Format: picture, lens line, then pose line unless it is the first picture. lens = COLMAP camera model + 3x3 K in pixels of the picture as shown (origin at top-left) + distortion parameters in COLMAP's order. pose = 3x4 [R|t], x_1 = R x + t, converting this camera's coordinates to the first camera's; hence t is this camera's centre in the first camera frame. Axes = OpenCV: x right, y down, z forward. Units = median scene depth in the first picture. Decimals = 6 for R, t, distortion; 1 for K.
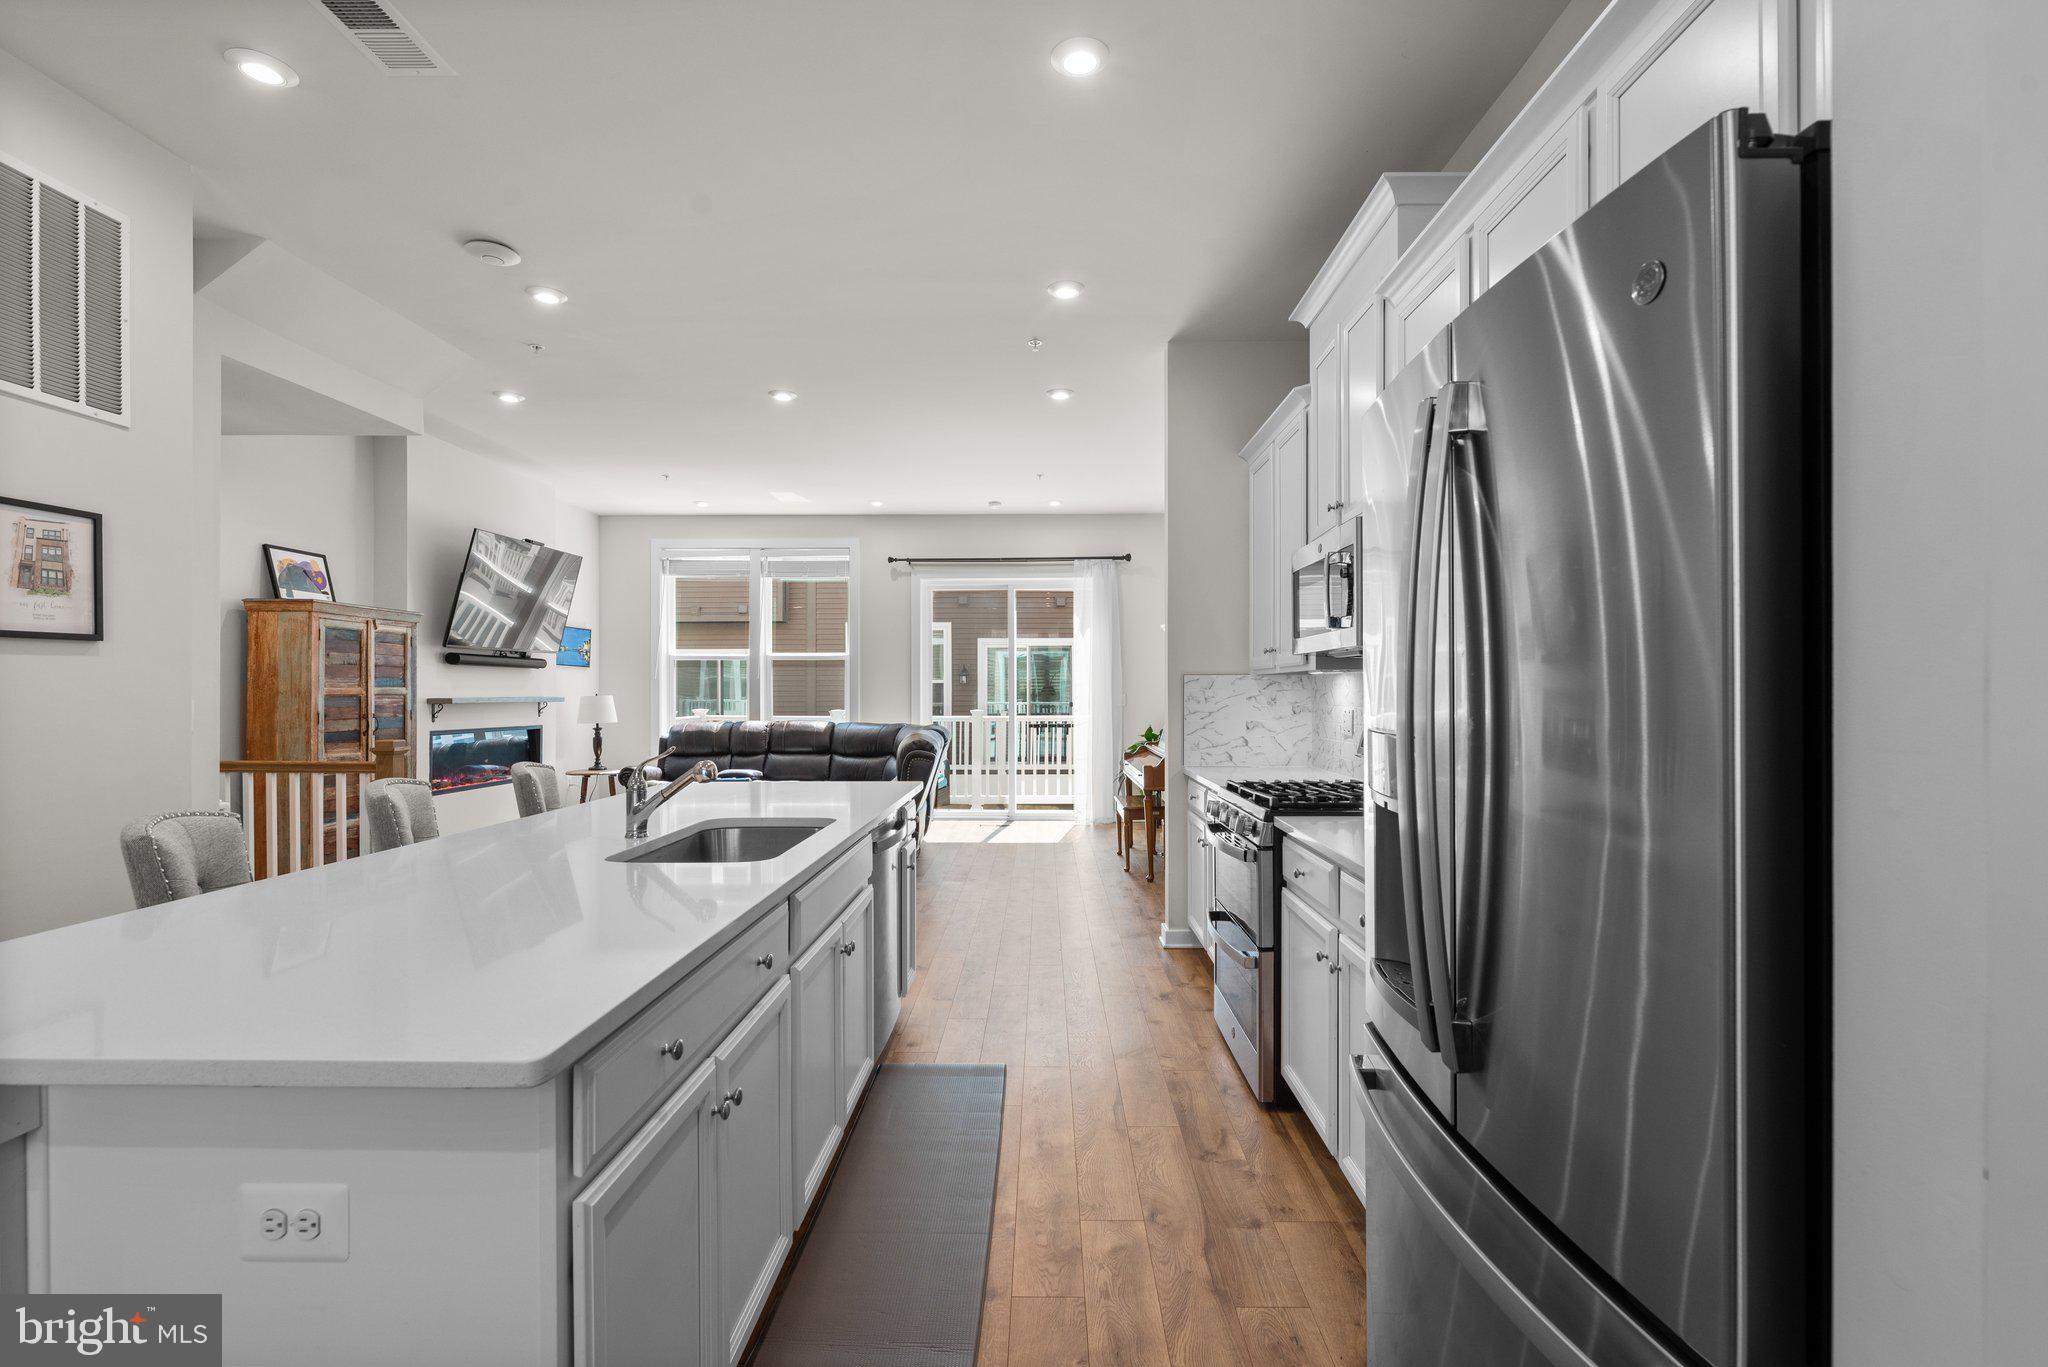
lens RADIAL K [[920.7, 0, 1030.5], [0, 920.7, 692.6], [0, 0, 1]] dist [0.003534, -0.000061]
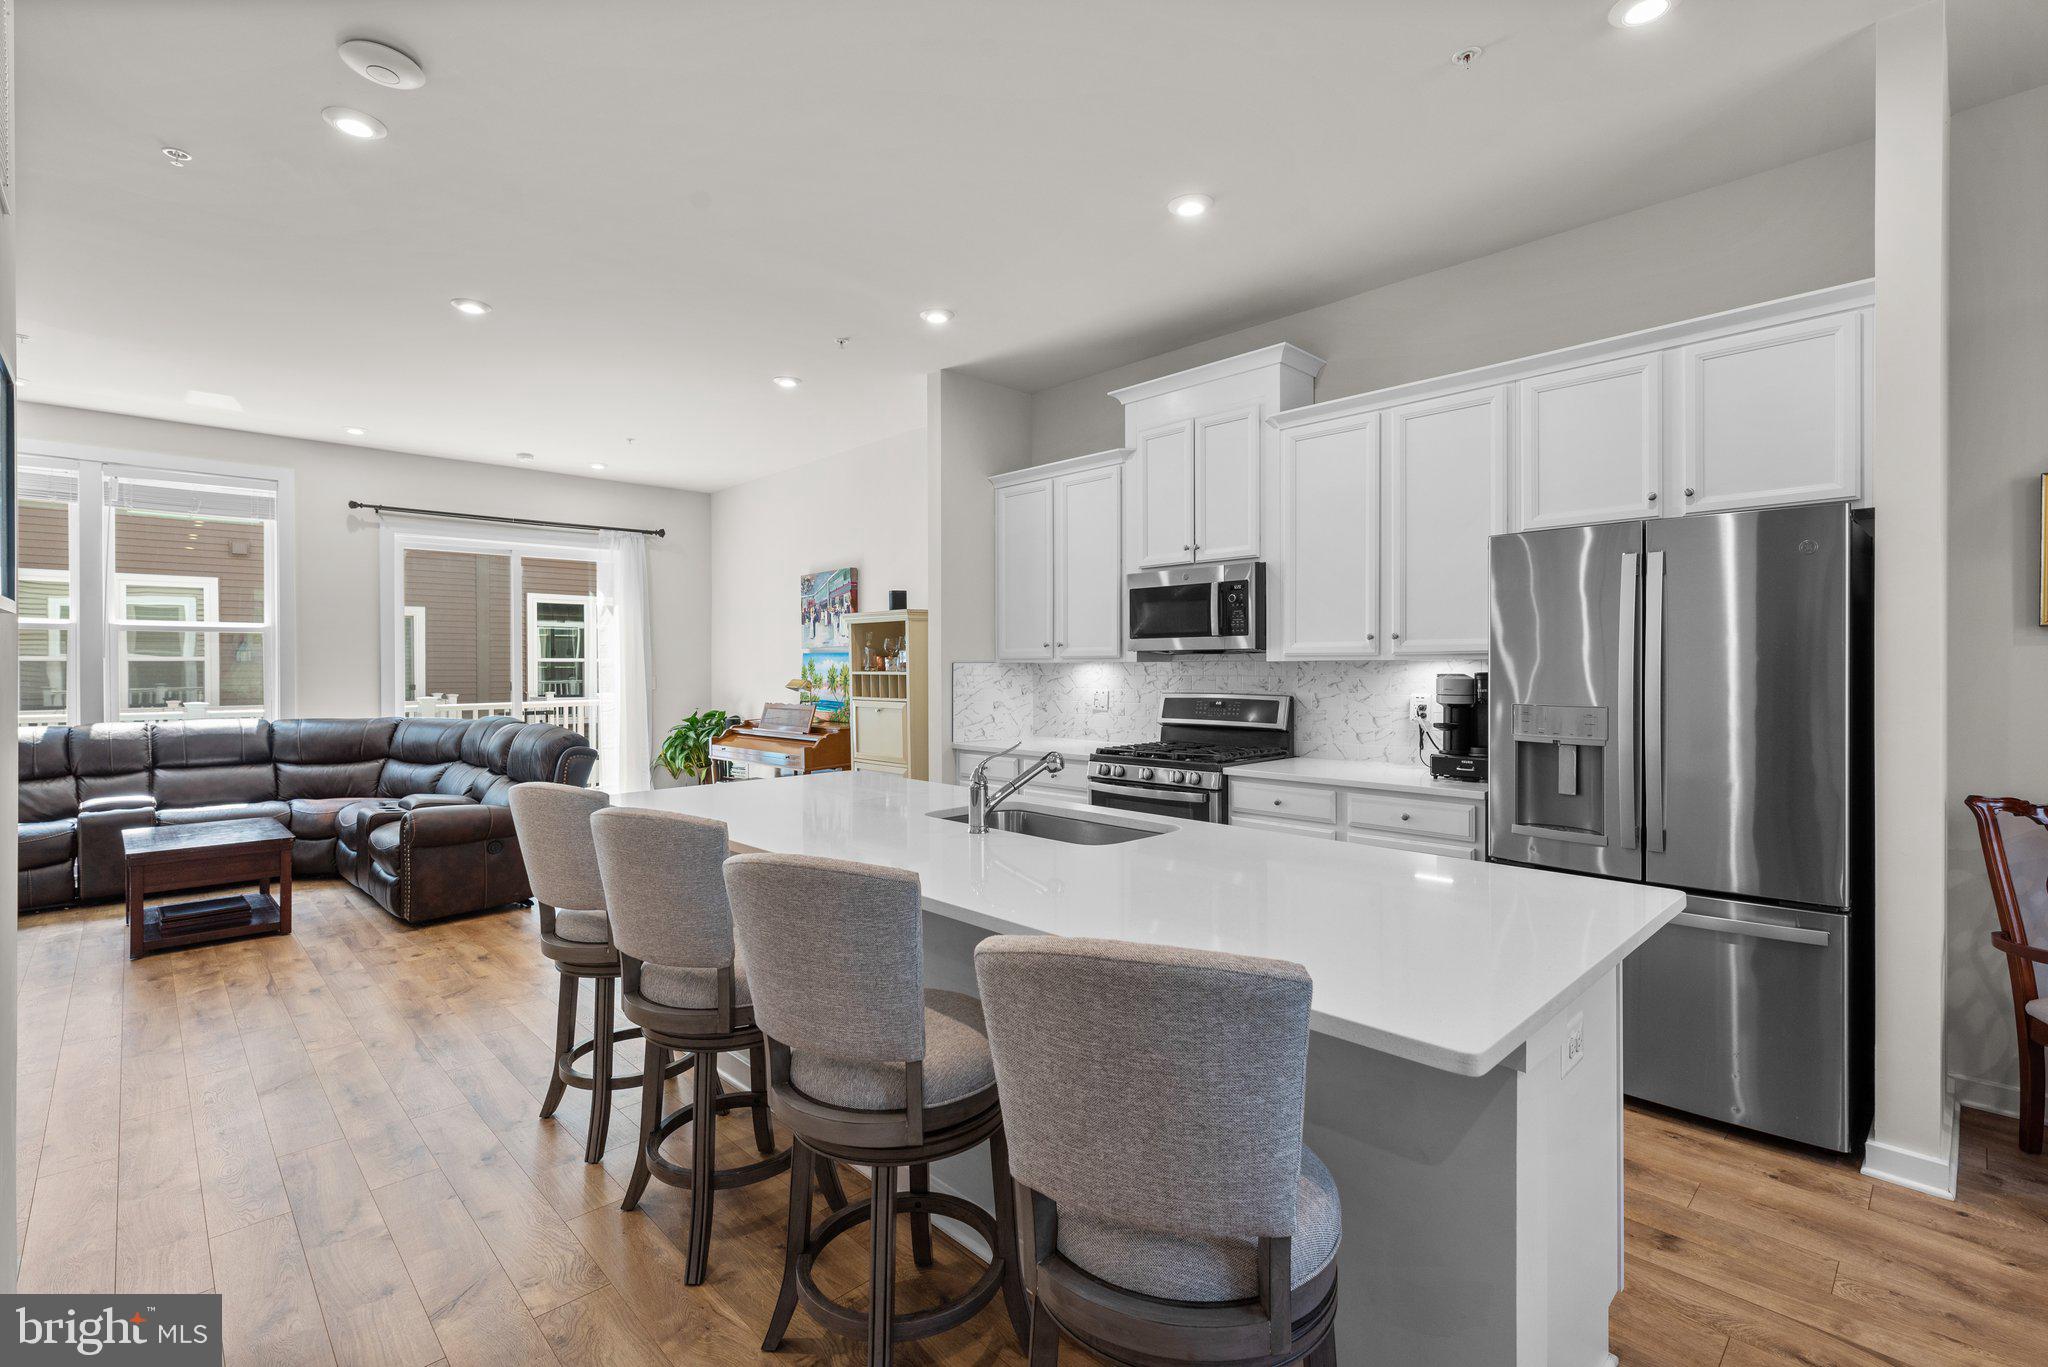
lens RADIAL K [[920.7, 0, 1028.2], [0, 920.7, 669.3], [0, 0, 1]] dist [0.003534, -0.000061]
pose [[0.708481, -0.004308, 0.705716, -0.312183], [0.003395, 0.999991, 0.002696, -0.007716], [-0.705721, 0.000486, 0.708489, 0.064097]]
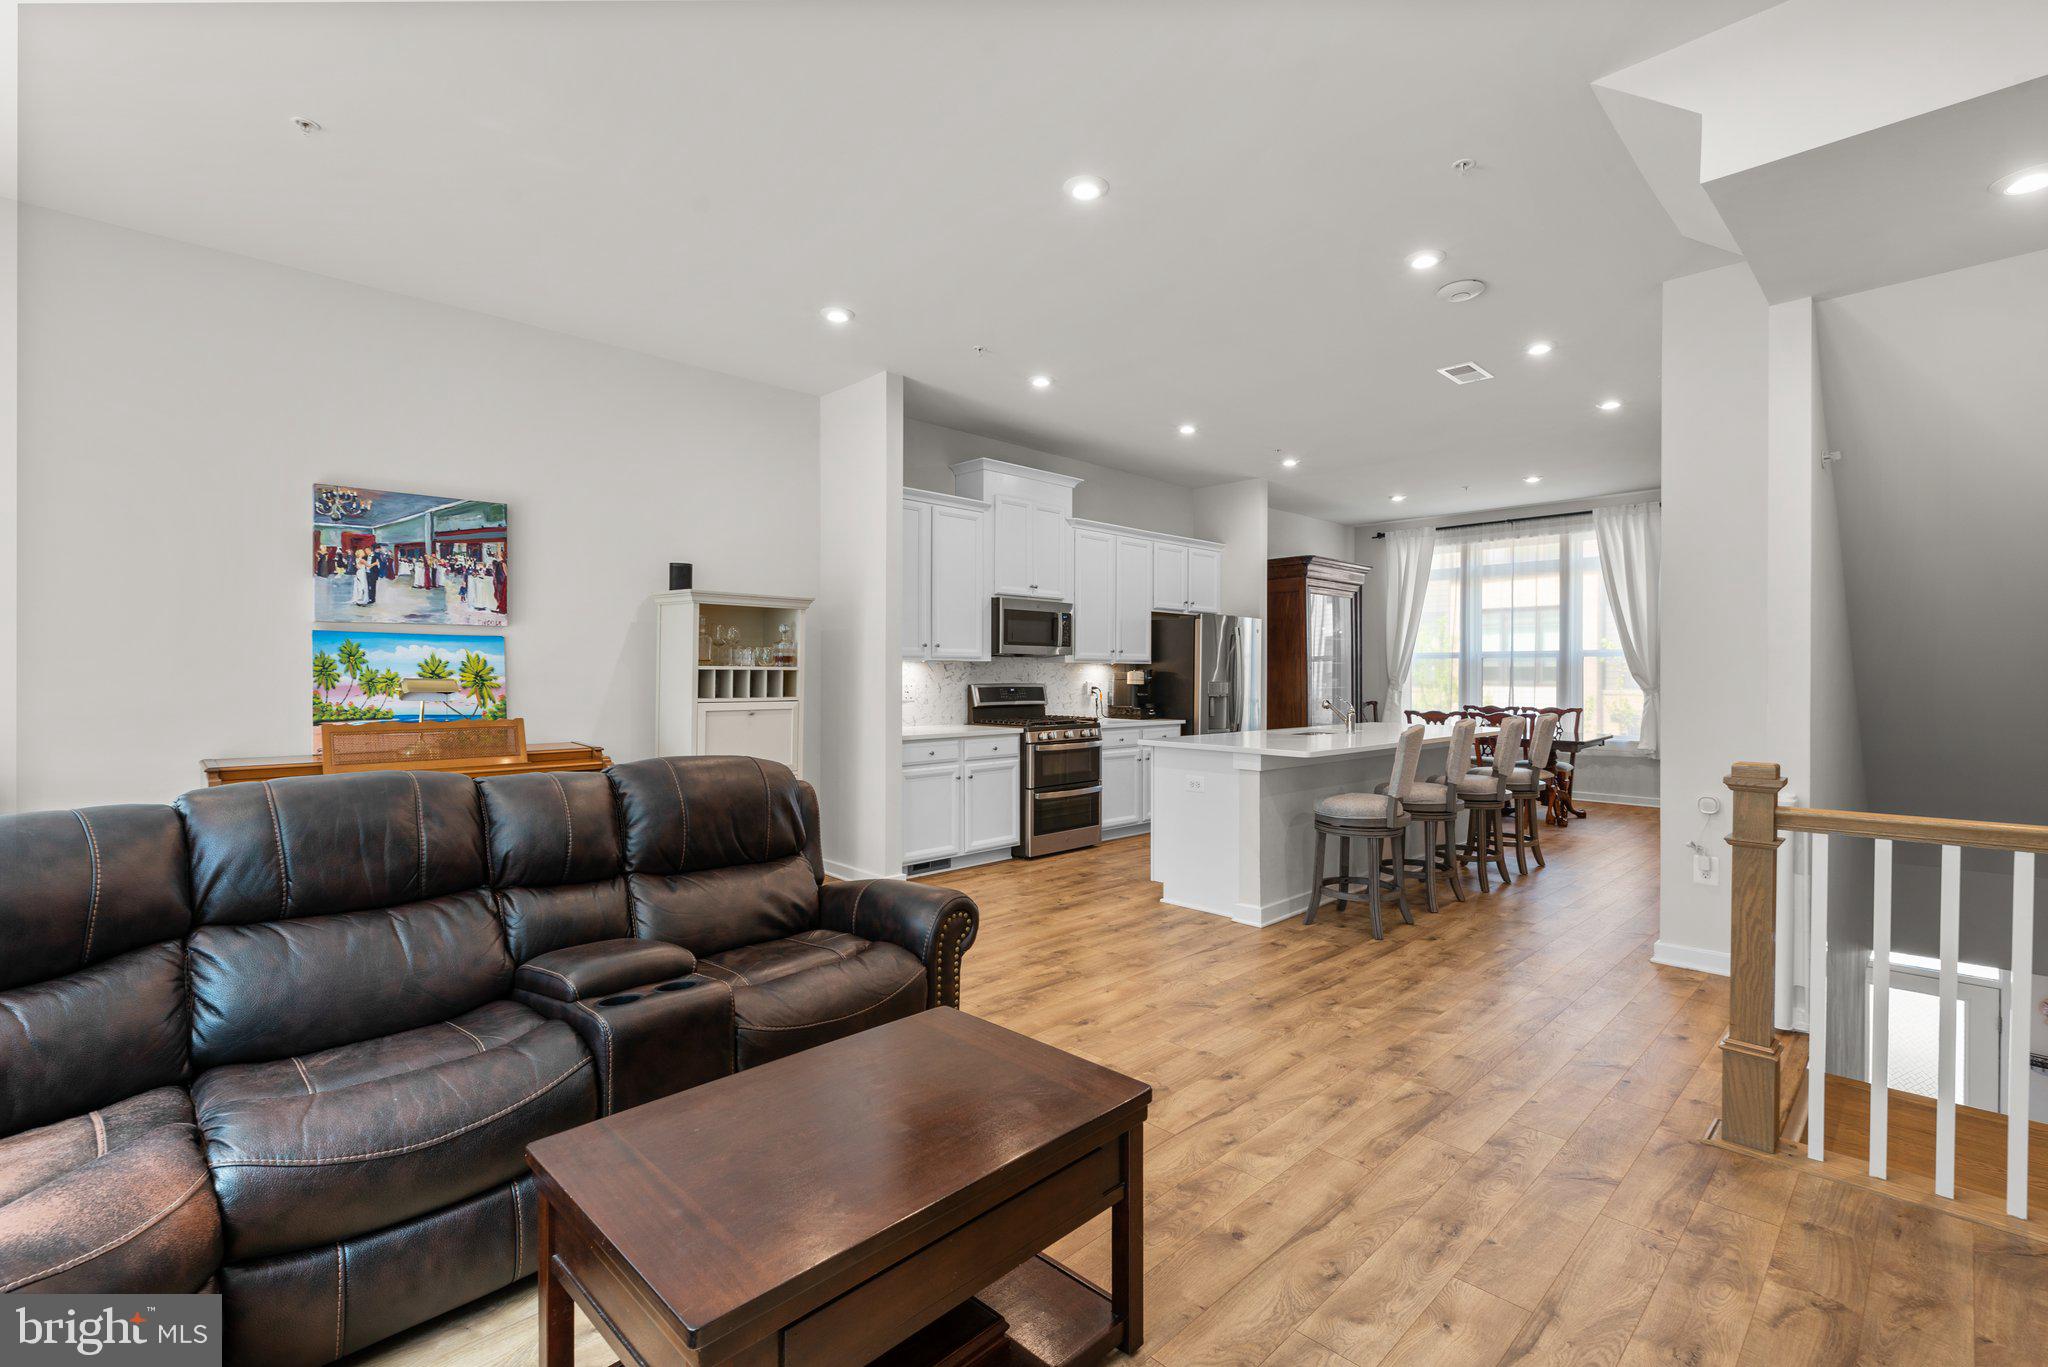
lens RADIAL K [[920.7, 0, 1027.4], [0, 920.7, 673.2], [0, 0, 1]] dist [0.003534, -0.000061]
pose [[-0.709848, -0.002486, 0.704351, -0.431778], [-0.003117, 0.999995, 0.000388, -0.000869], [-0.704348, -0.001920, -0.709852, 0.934088]]
